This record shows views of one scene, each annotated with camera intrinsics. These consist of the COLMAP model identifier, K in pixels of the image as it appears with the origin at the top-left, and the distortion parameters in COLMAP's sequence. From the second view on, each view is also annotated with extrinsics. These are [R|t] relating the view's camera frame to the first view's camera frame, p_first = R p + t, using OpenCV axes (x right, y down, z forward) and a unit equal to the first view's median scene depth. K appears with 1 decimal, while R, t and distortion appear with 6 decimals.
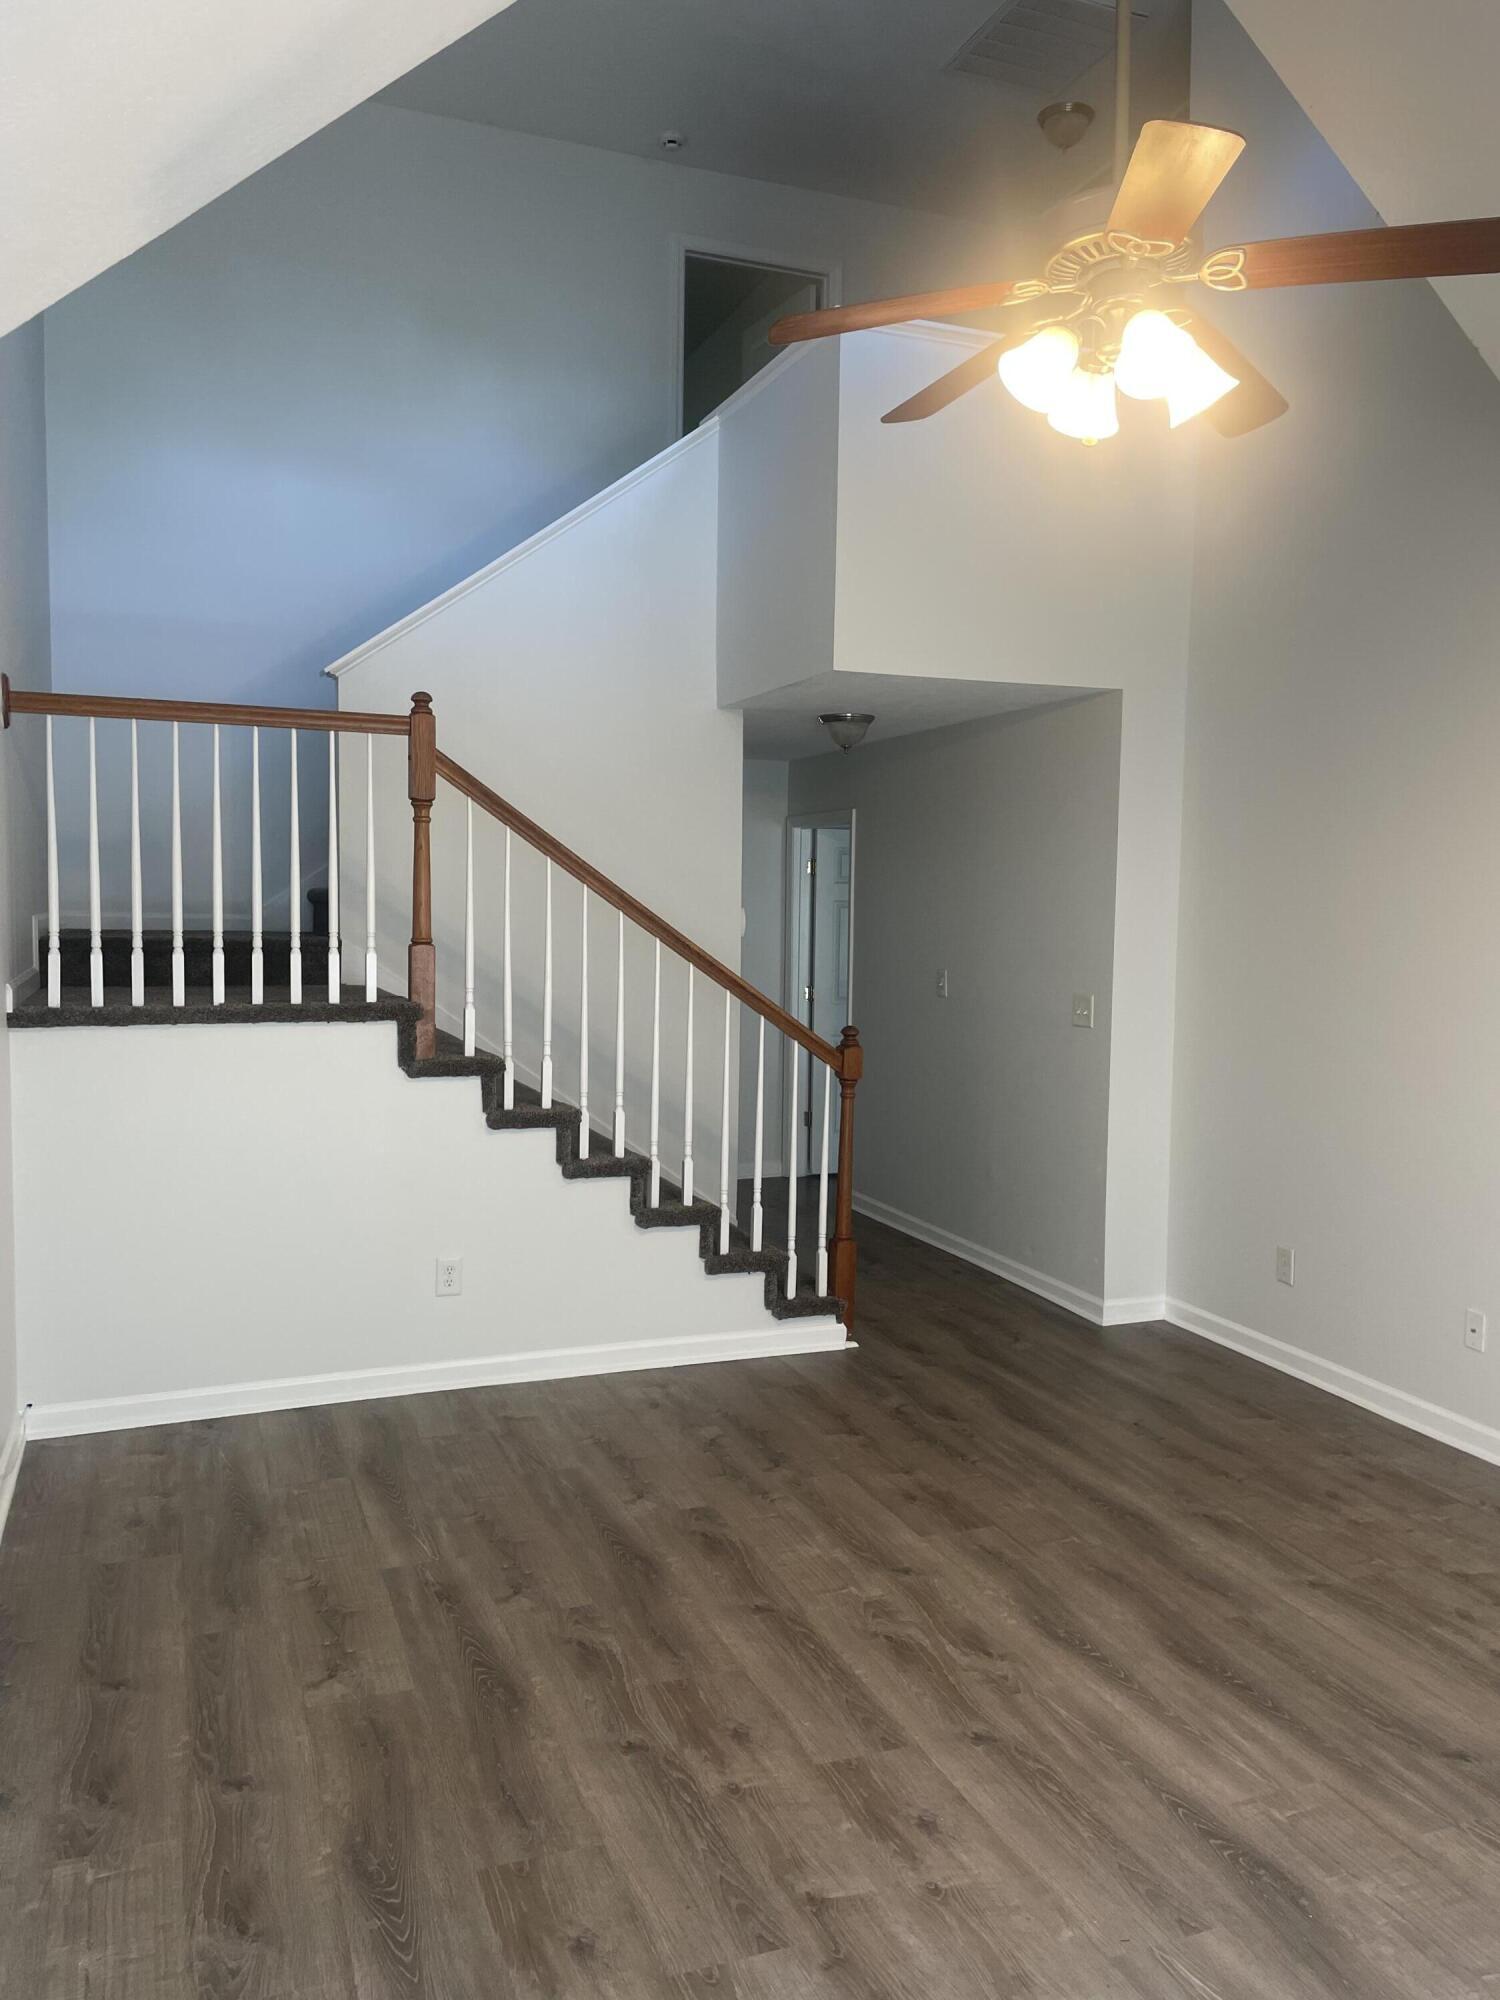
lens RADIAL K [[1521.4, 0, 749.8], [0, 1521.4, 1016.1], [0, 0, 1]] dist [0.069858, -0.089526]
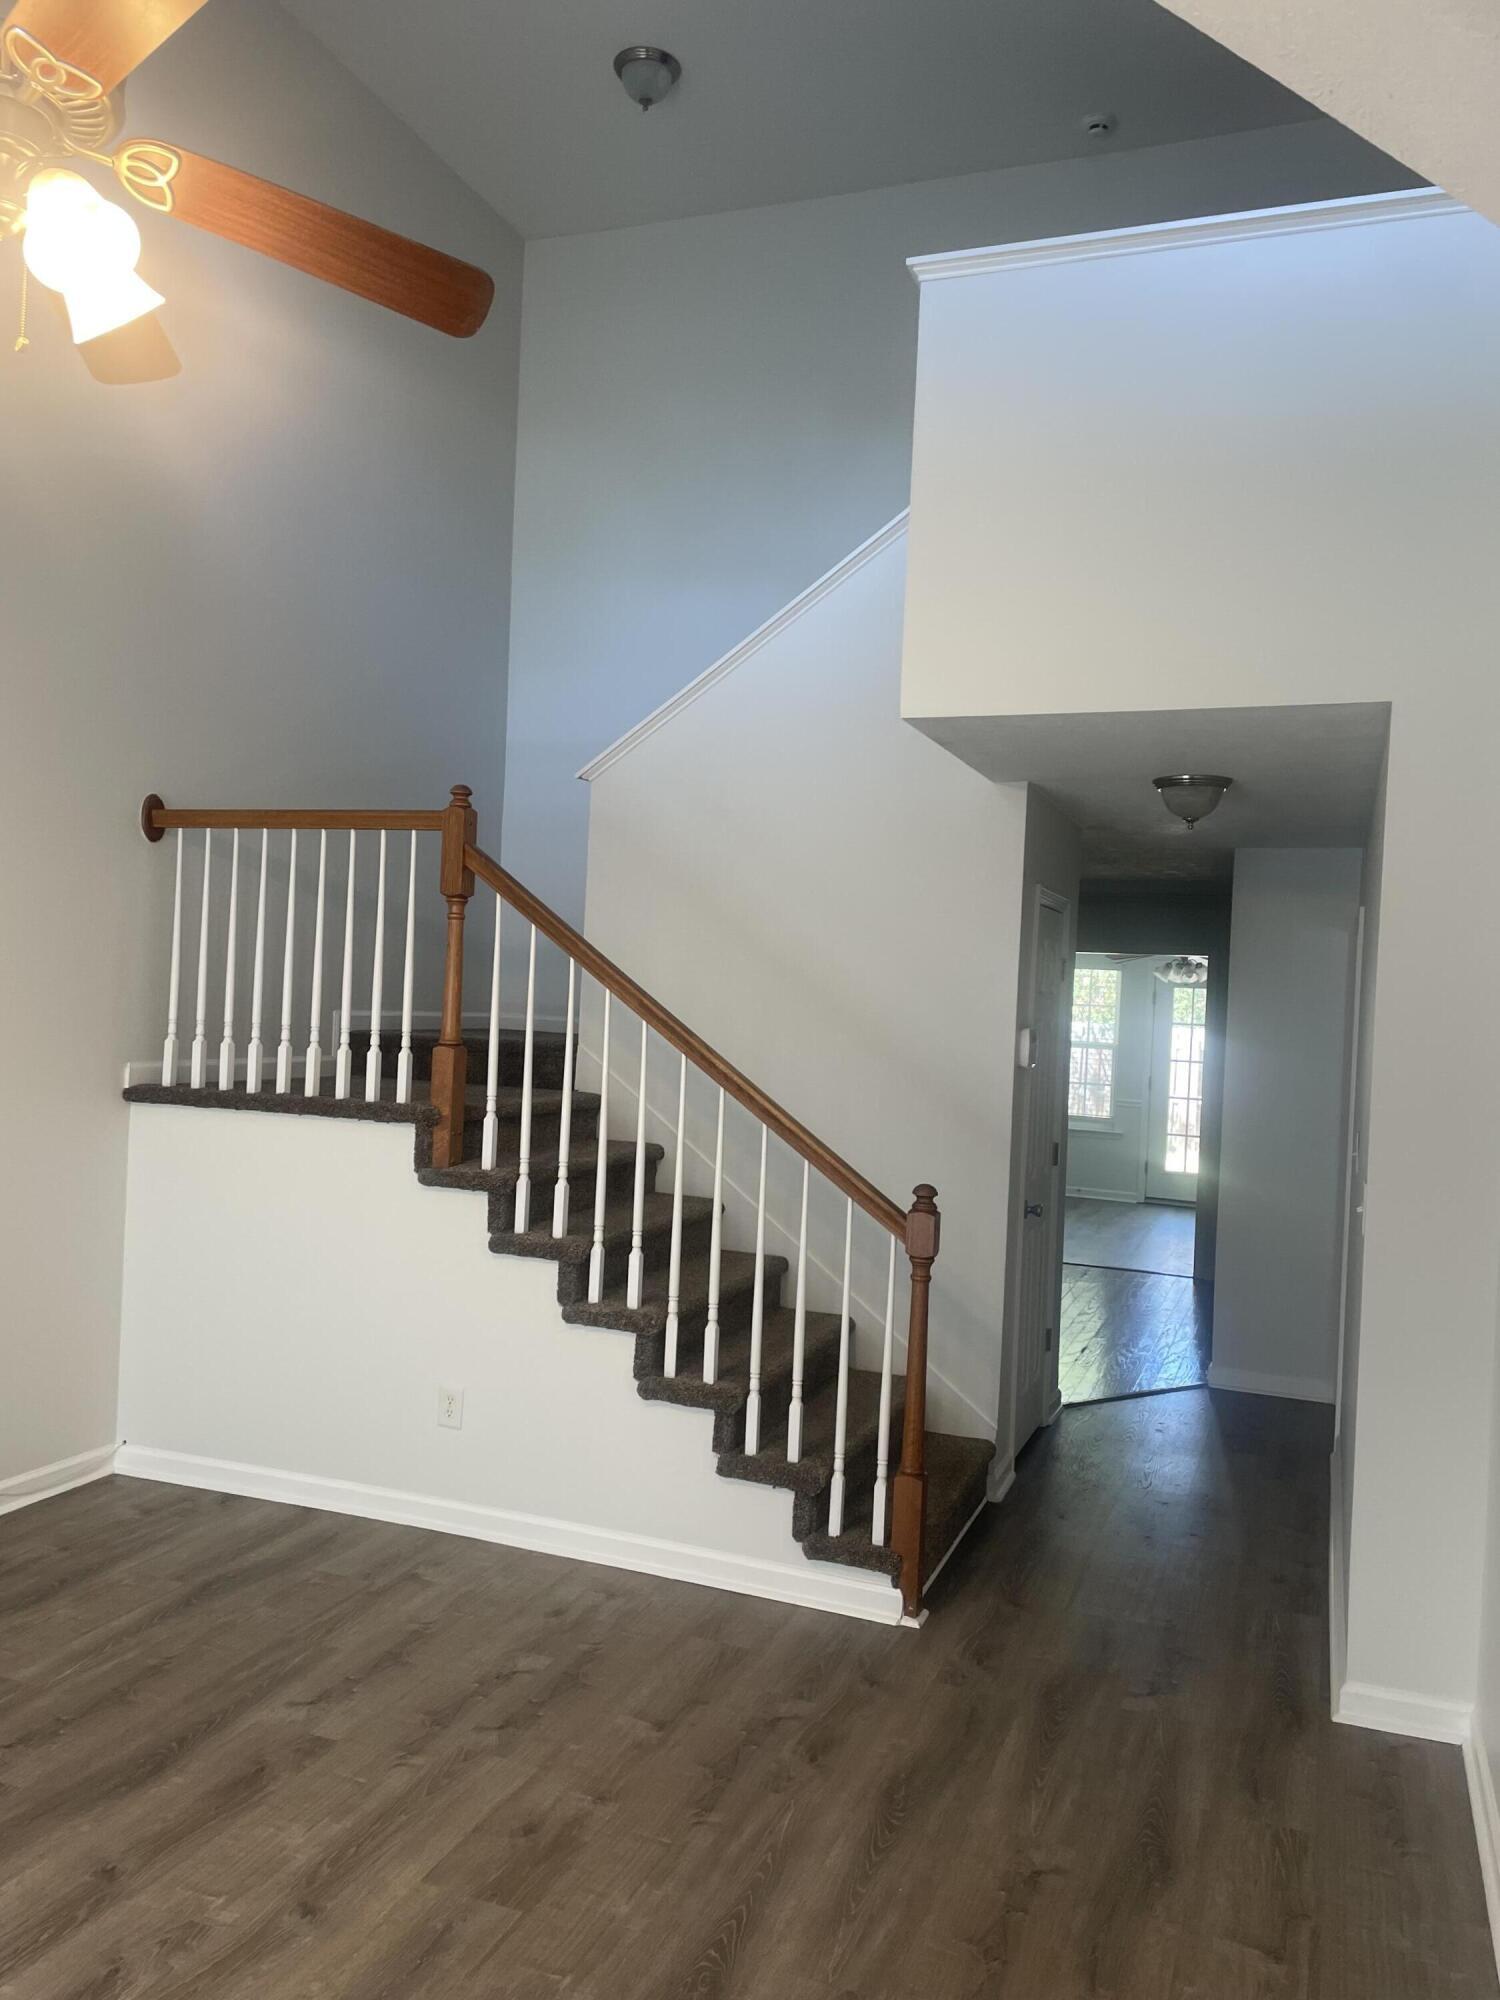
lens RADIAL K [[1521.4, 0, 749.8], [0, 1521.4, 1016.1], [0, 0, 1]] dist [0.069858, -0.089526]
pose [[0.729196, 0.028476, -0.683713, 0.590955], [-0.086918, 0.994896, -0.051263, -0.034600], [0.678763, 0.096807, 0.727949, 0.448002]]
